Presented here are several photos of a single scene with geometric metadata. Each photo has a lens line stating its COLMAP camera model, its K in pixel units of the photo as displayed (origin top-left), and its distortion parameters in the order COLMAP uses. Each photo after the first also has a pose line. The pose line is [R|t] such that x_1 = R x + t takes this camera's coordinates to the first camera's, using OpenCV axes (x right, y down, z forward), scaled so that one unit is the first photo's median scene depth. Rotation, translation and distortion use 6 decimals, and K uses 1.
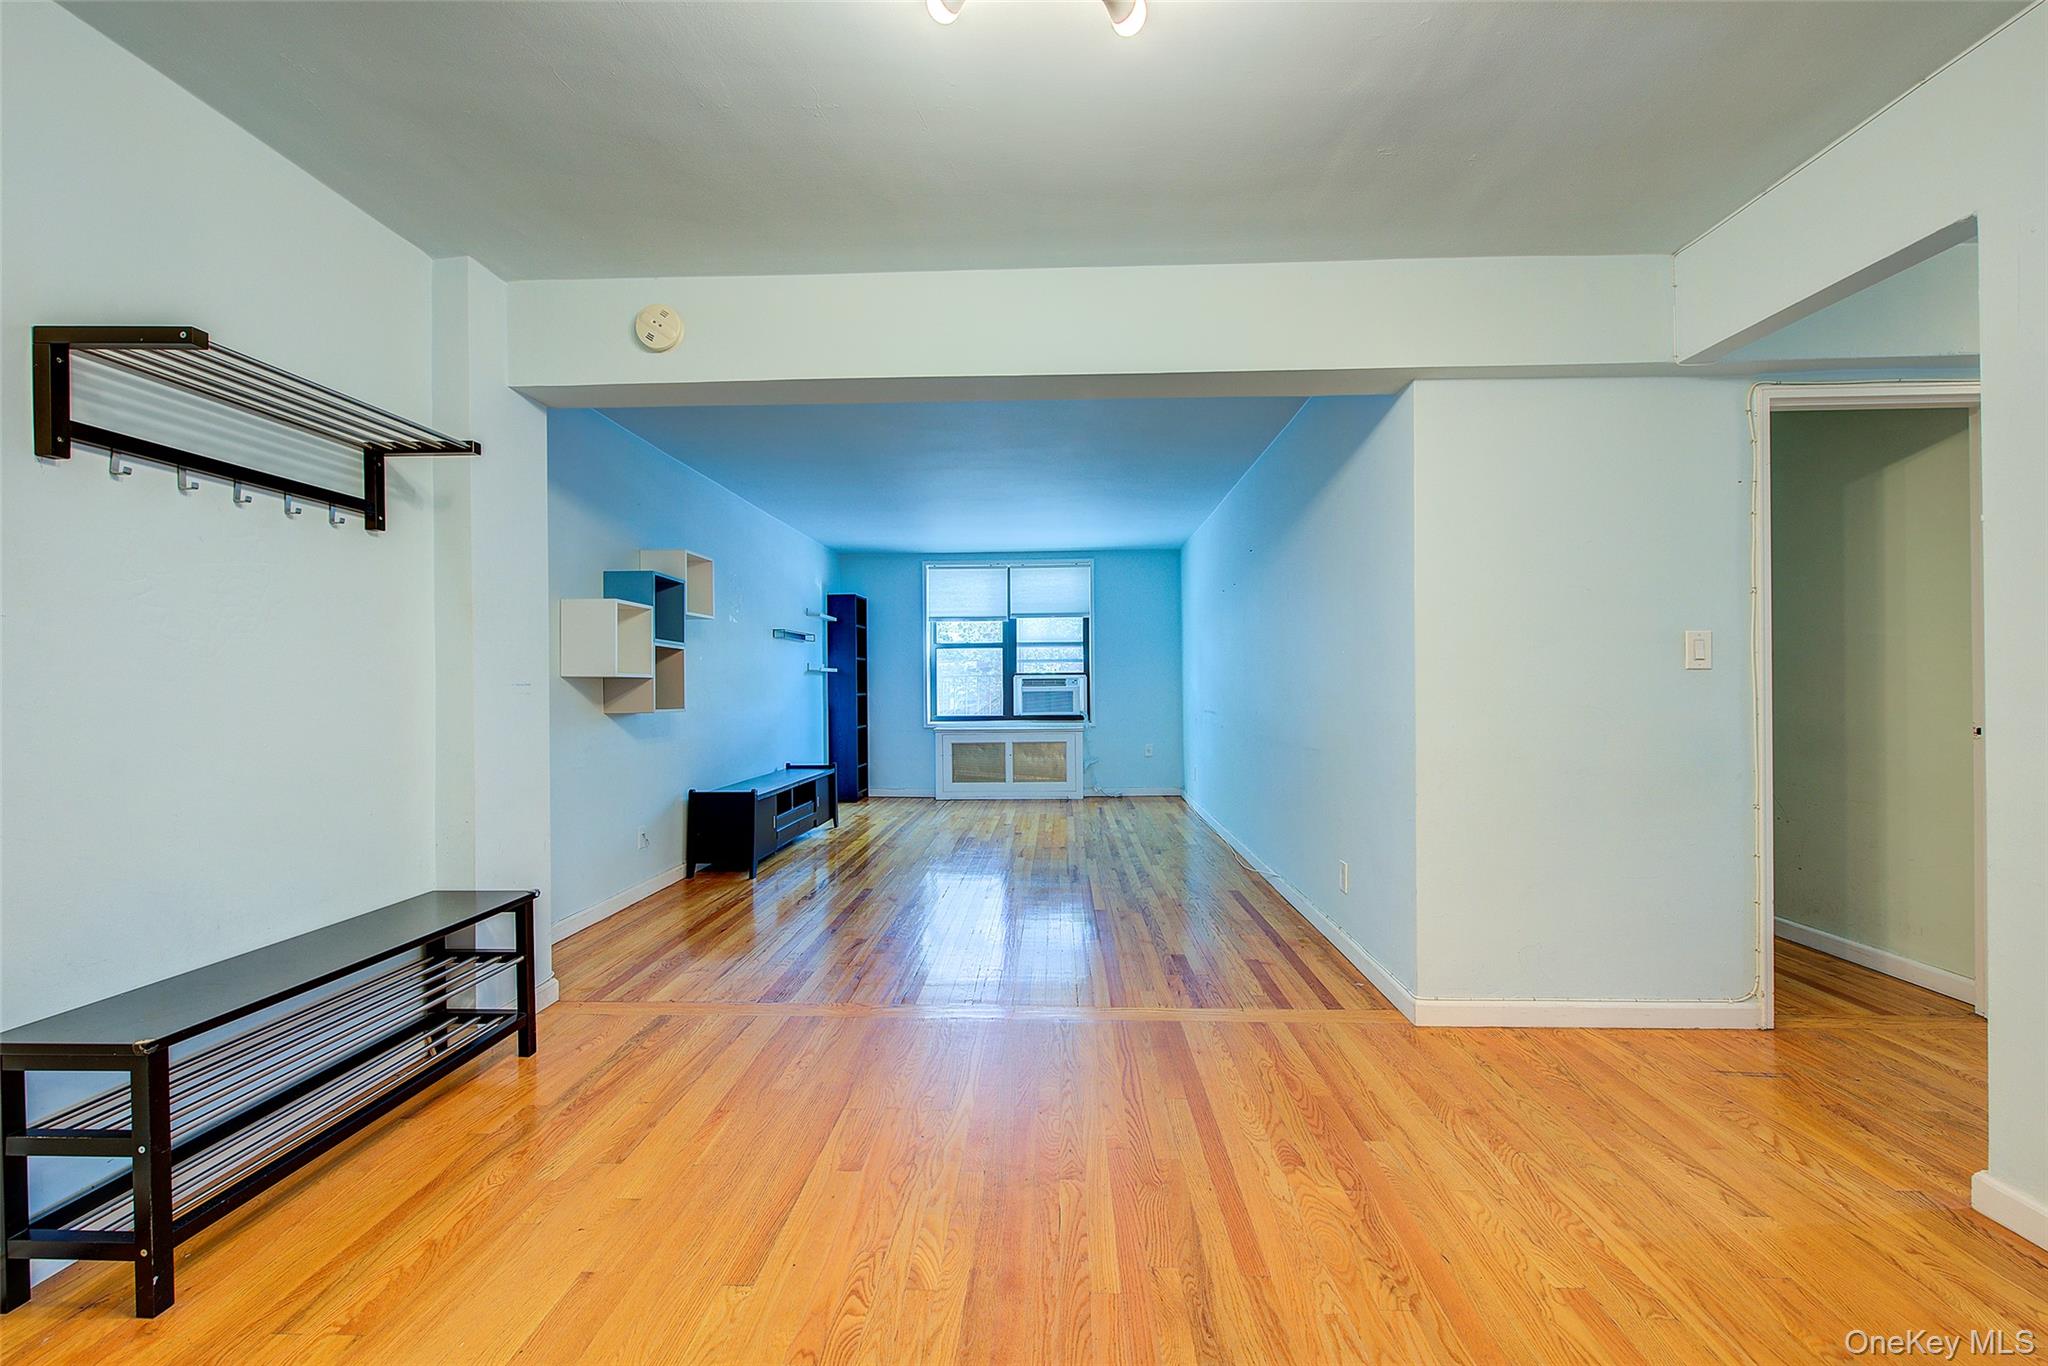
lens RADIAL K [[815.0, 0, 1014.4], [0, 815.0, 688.6], [0, 0, 1]] dist [0.002190, -0.001654]
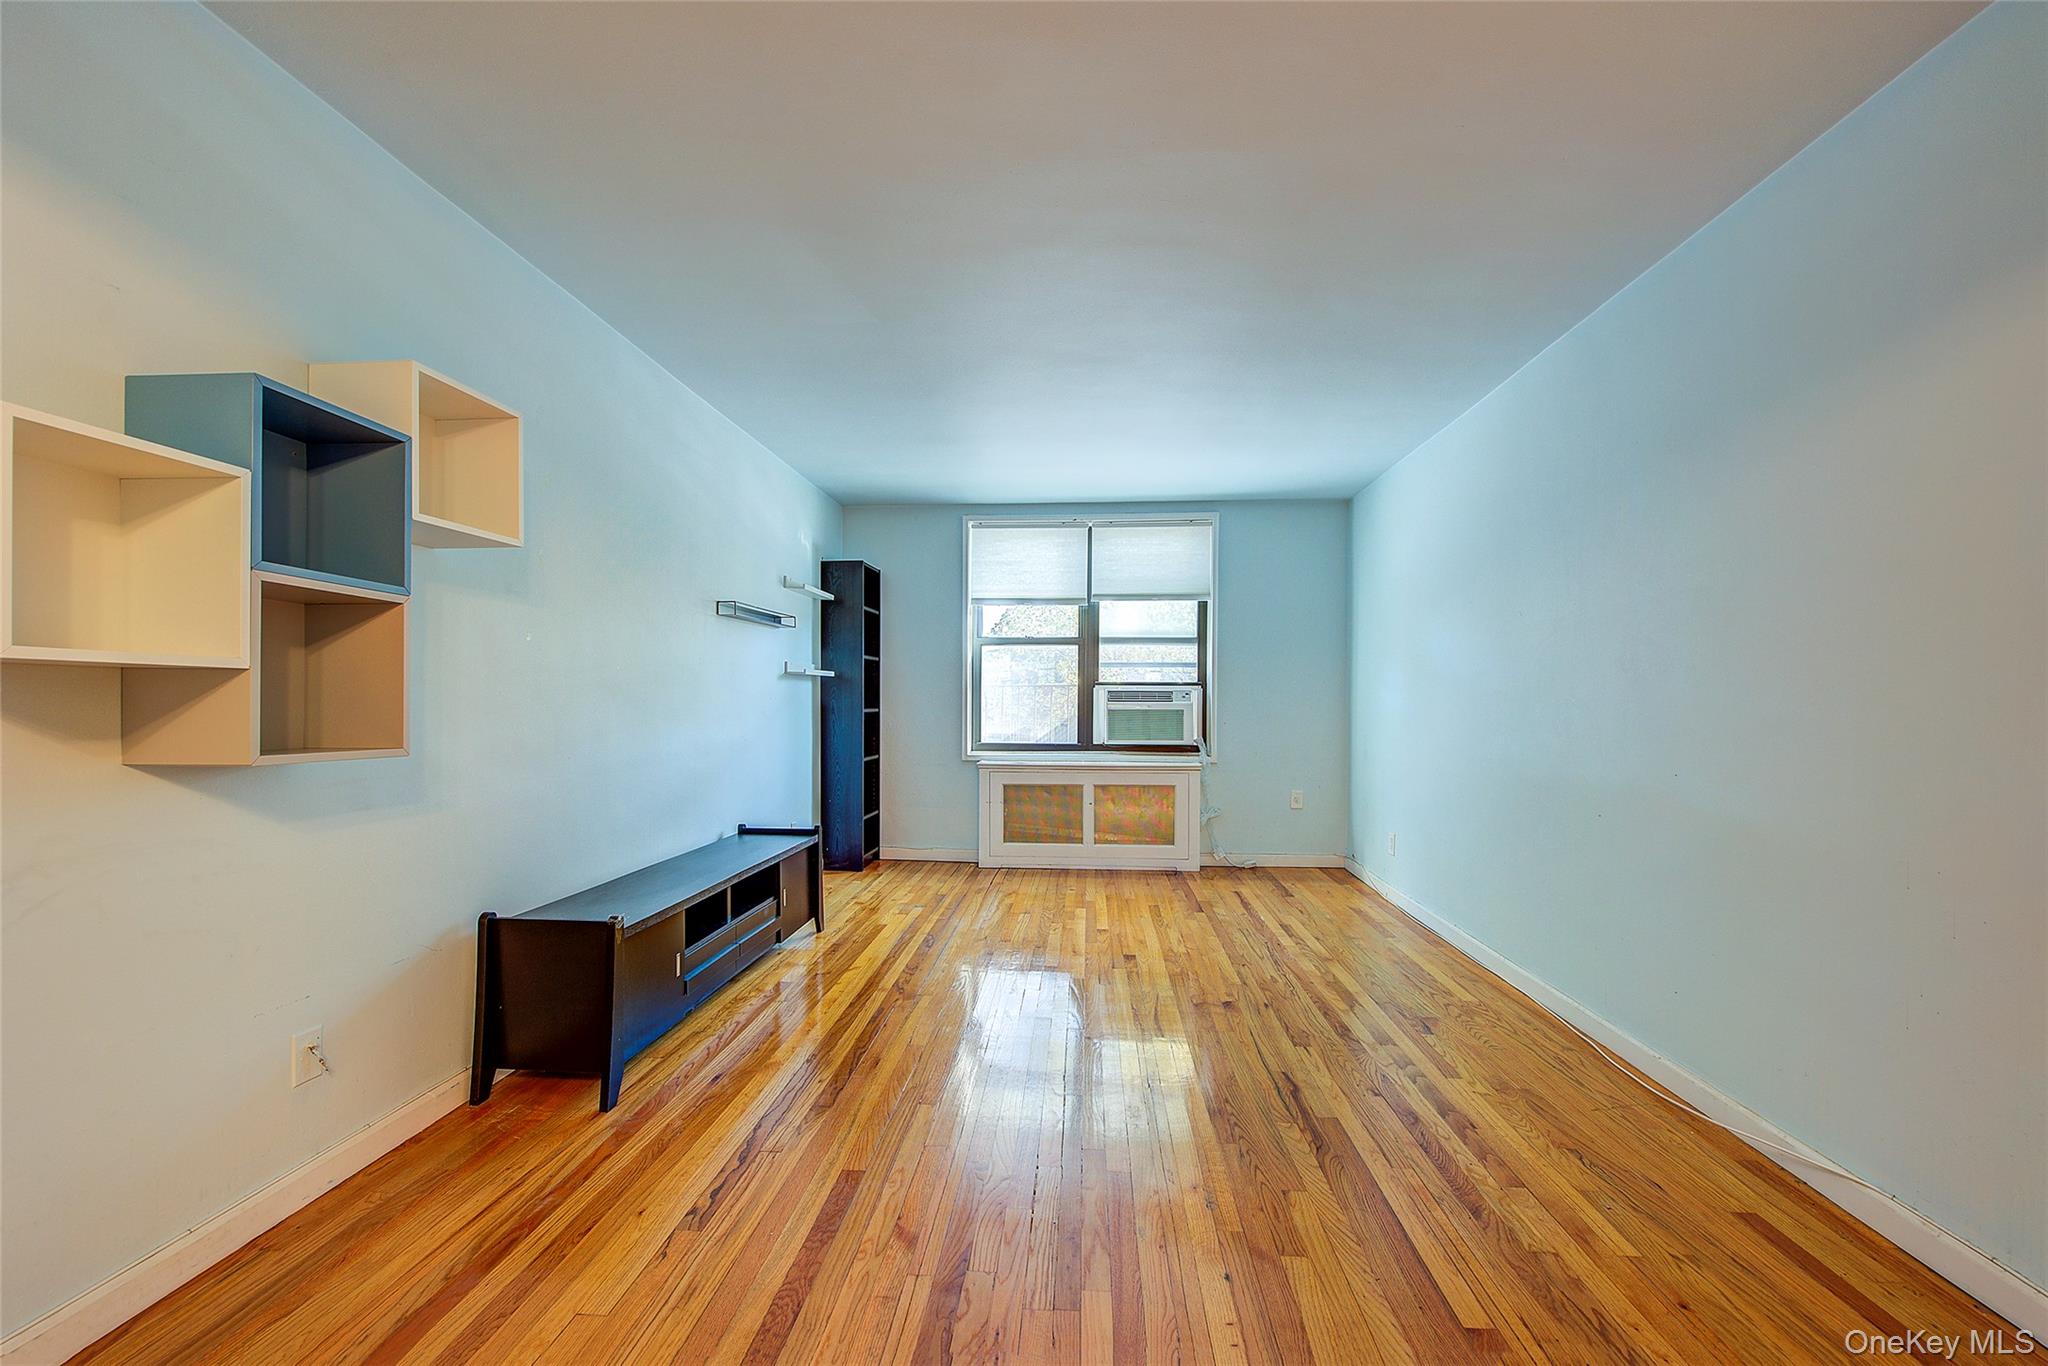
lens RADIAL K [[827.2, 0, 1033.4], [0, 827.2, 692.4], [0, 0, 1]] dist [0.001716, 0.000150]
pose [[0.999869, 0.012122, -0.010690, -0.046058], [-0.012249, 0.999854, -0.011894, -0.001356], [0.010544, 0.012023, 0.999872, 0.317036]]
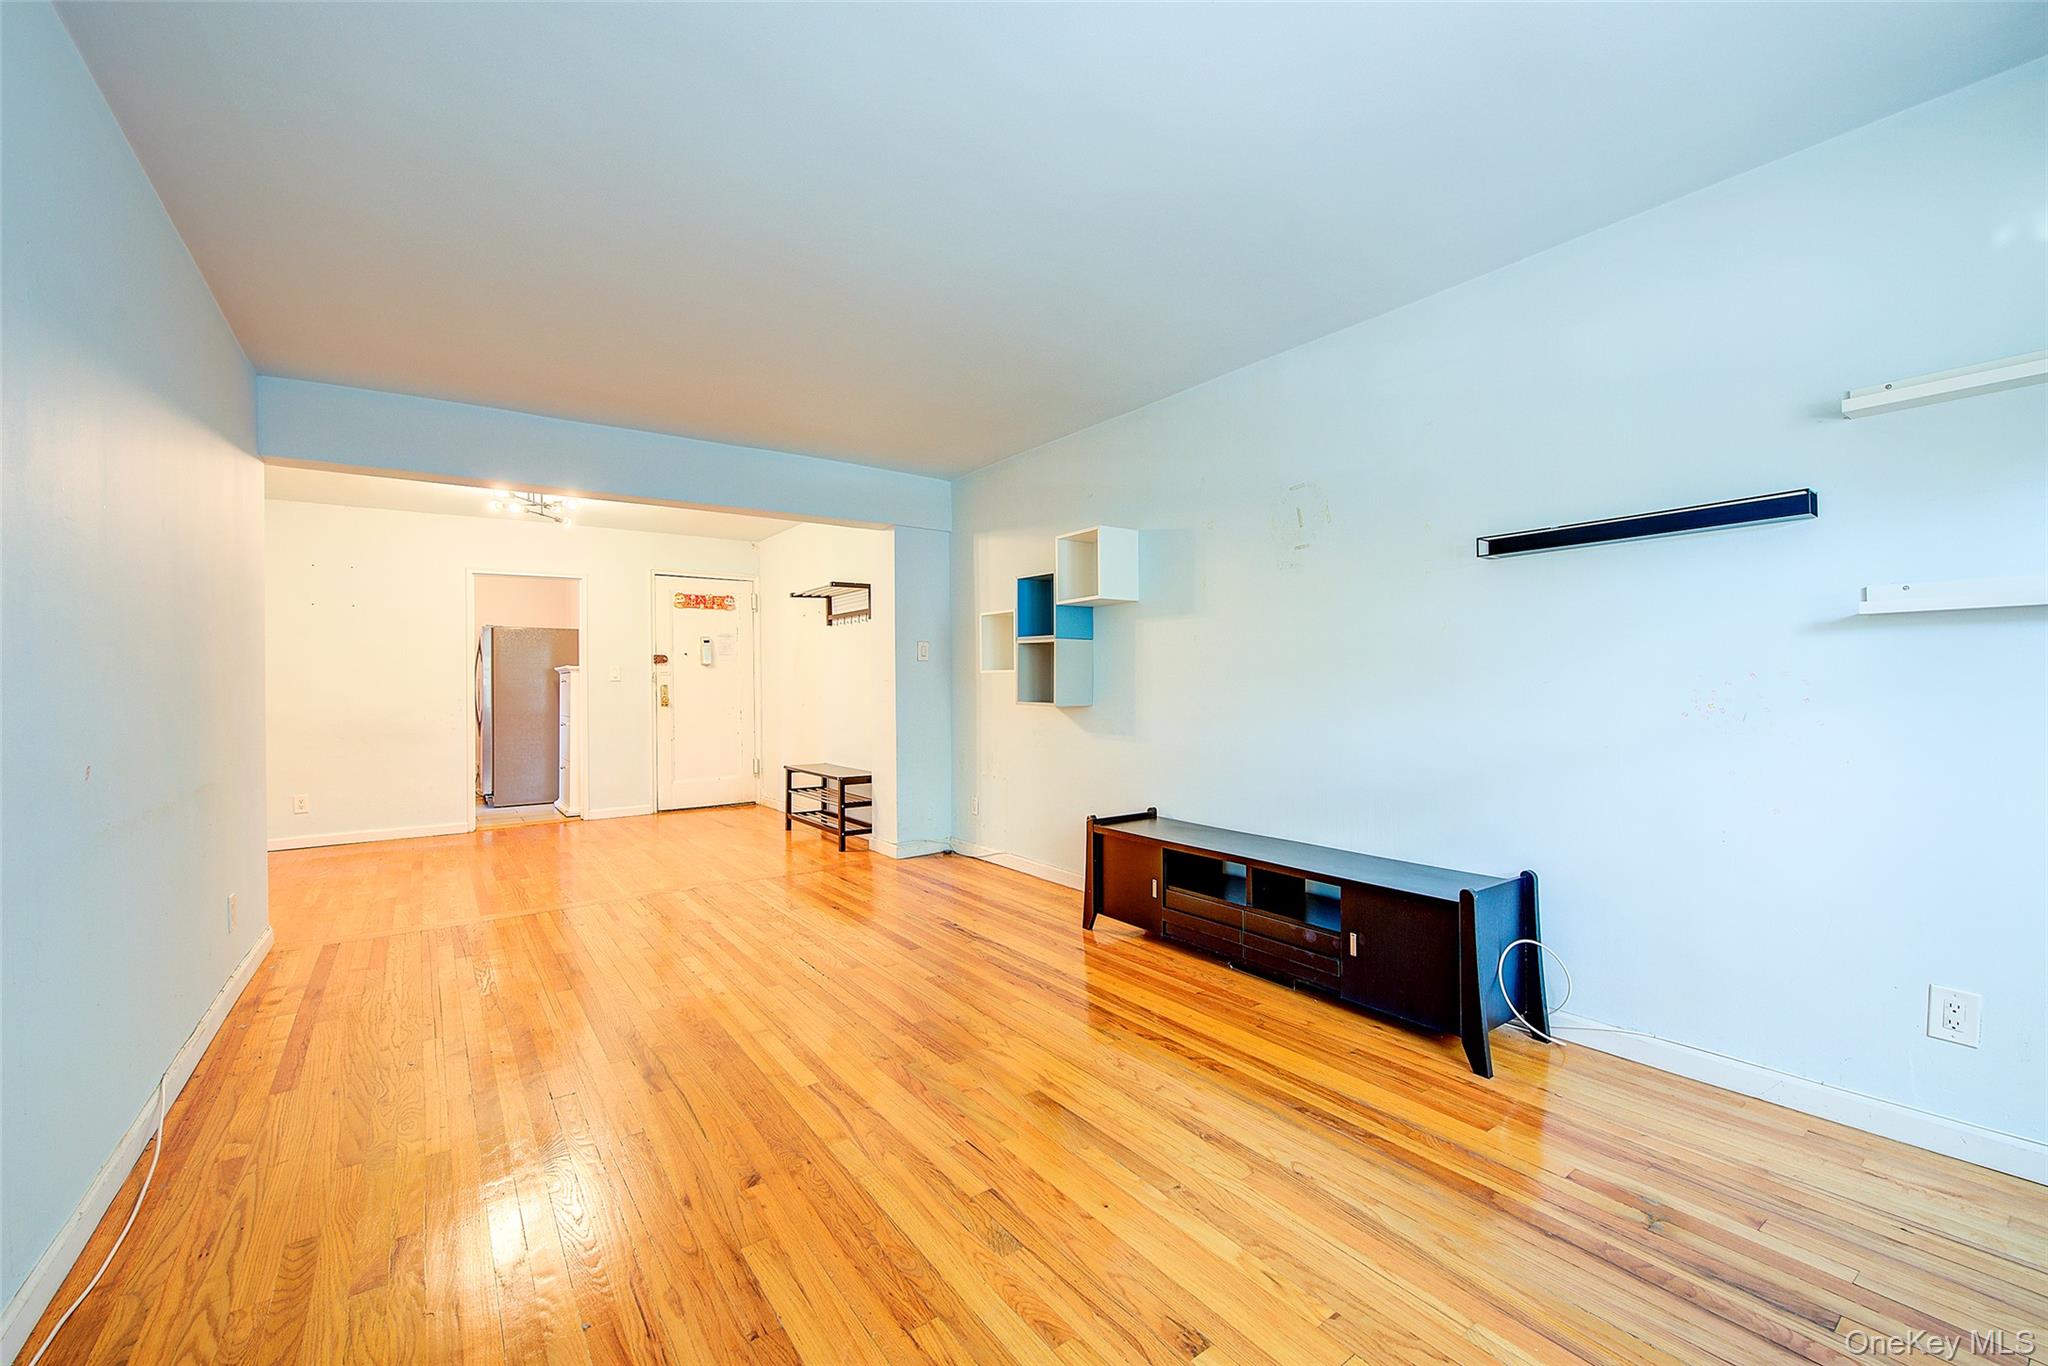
lens RADIAL K [[827.2, 0, 1025.0], [0, 827.2, 681.5], [0, 0, 1]] dist [0.001716, 0.000150]
pose [[-0.775197, 0.012996, -0.631586, 0.127103], [0.011489, 0.999913, 0.006473, -0.004429], [0.631615, -0.002238, -0.775279, 0.931393]]
